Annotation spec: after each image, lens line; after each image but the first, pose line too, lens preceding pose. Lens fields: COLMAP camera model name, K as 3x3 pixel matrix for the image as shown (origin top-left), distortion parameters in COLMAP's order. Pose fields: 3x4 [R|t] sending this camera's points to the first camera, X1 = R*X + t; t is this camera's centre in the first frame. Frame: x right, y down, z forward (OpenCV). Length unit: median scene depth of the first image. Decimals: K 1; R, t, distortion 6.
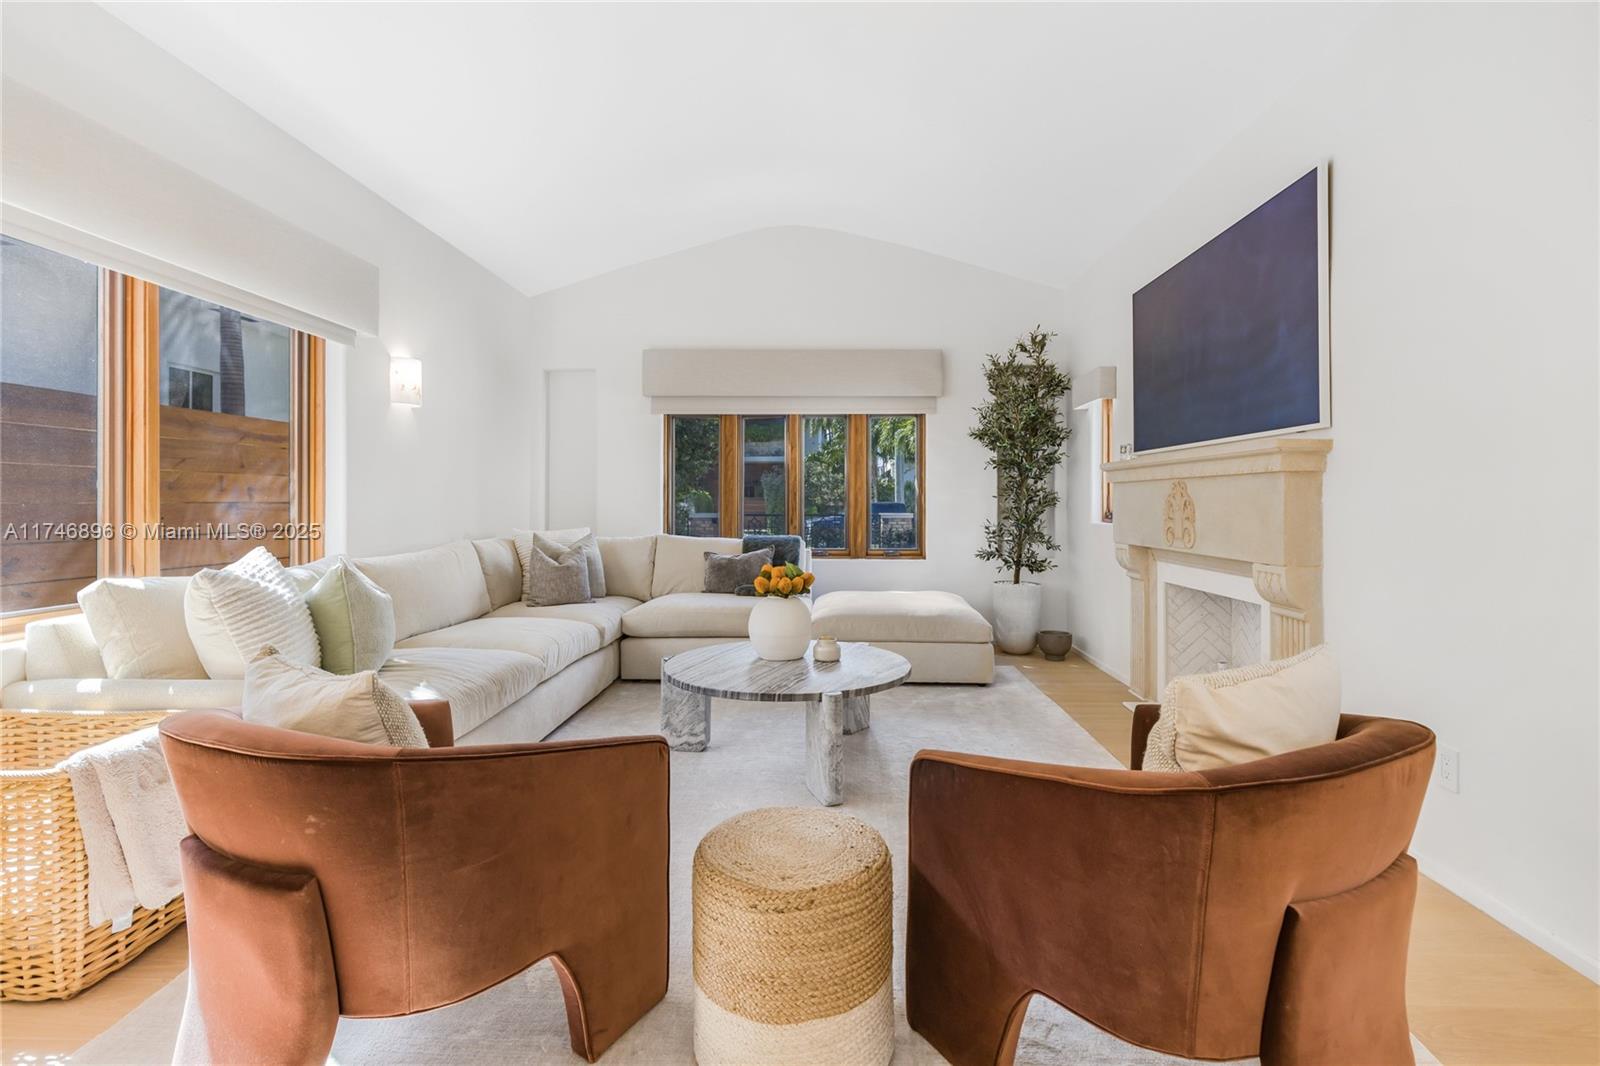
lens RADIAL K [[723.5, 0, 806.1], [0, 723.5, 510.5], [0, 0, 1]] dist [0.003391, 0.000051]
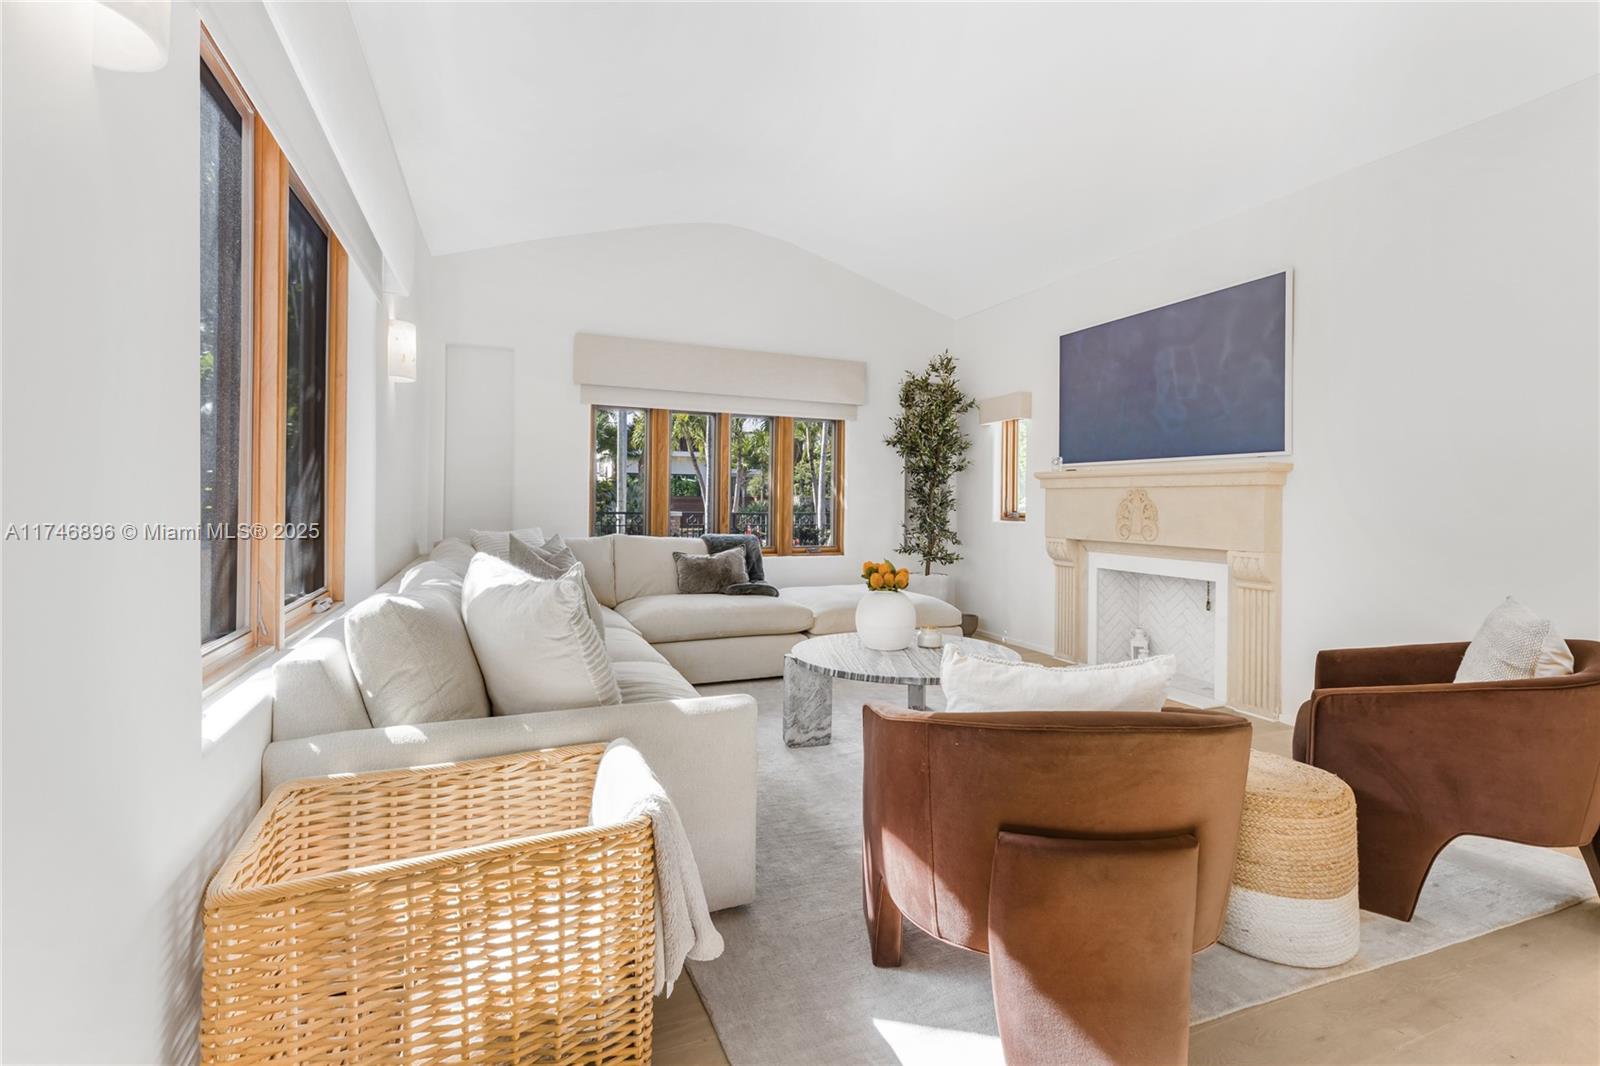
lens RADIAL K [[723.5, 0, 806.1], [0, 723.5, 510.5], [0, 0, 1]] dist [0.003391, 0.000051]
pose [[0.909680, 0.003944, 0.415291, -0.389425], [-0.005001, 0.999986, 0.001457, -0.000843], [-0.415280, -0.003402, 0.909687, 0.049358]]
